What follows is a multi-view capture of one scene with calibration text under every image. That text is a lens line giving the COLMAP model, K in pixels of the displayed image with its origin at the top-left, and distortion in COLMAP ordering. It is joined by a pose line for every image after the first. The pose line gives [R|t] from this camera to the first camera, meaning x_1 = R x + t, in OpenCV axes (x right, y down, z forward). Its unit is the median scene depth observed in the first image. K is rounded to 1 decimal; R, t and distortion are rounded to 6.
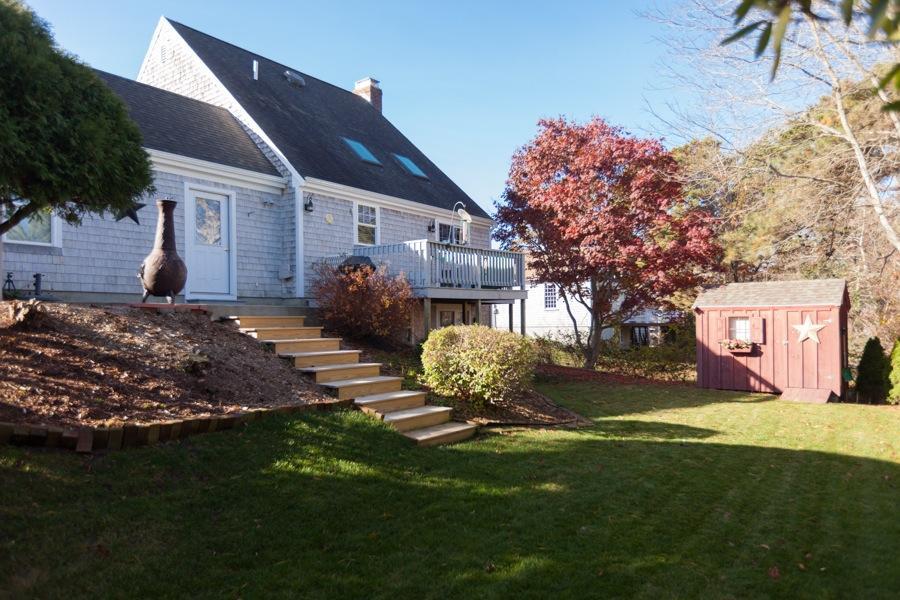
lens RADIAL K [[604.9, 0, 450.0], [0, 604.9, 318.0], [0, 0, 1]] dist [0.006948, 0.002486]
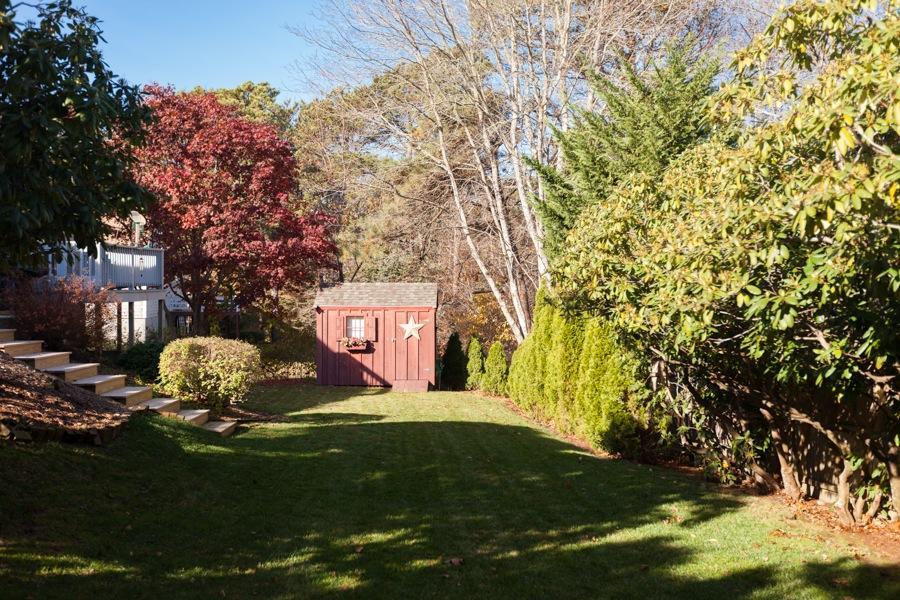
lens RADIAL K [[900.4, 0, 450.0], [0, 900.4, 300.0], [0, 0, 1]] dist [-0.002301, -0.000565]
pose [[0.787329, 0.006026, 0.616504, -0.372847], [-0.011373, 0.999924, 0.004750, -0.040382], [-0.616428, -0.010751, 0.787338, -0.349508]]
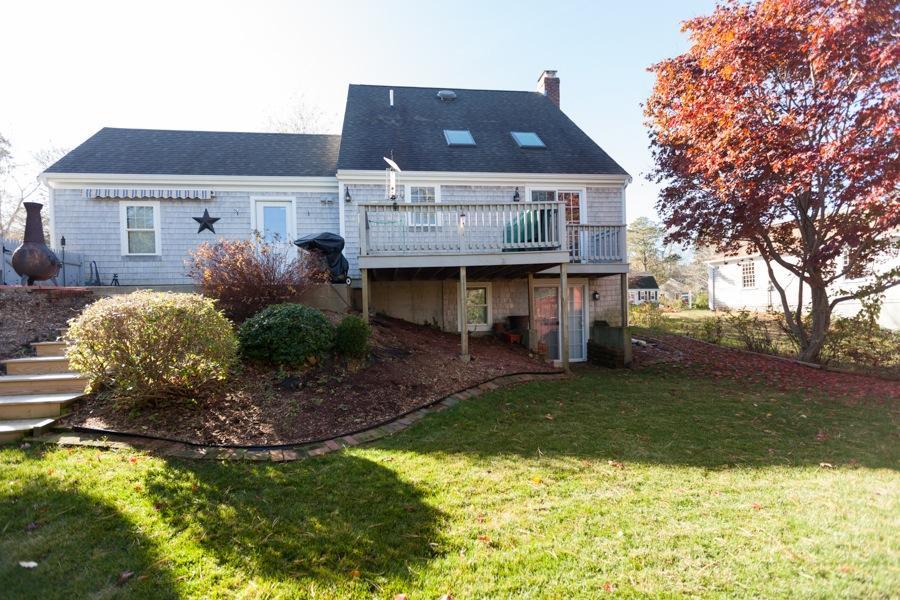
lens RADIAL K [[399.5, 0, 448.7], [0, 399.5, 305.4], [0, 0, 1]] dist [0.002891, 0.000289]
pose [[0.702949, -0.005061, -0.711222, 0.372293], [0.024030, 0.999573, 0.016637, 0.004274], [0.710834, -0.028785, 0.702770, 0.550696]]
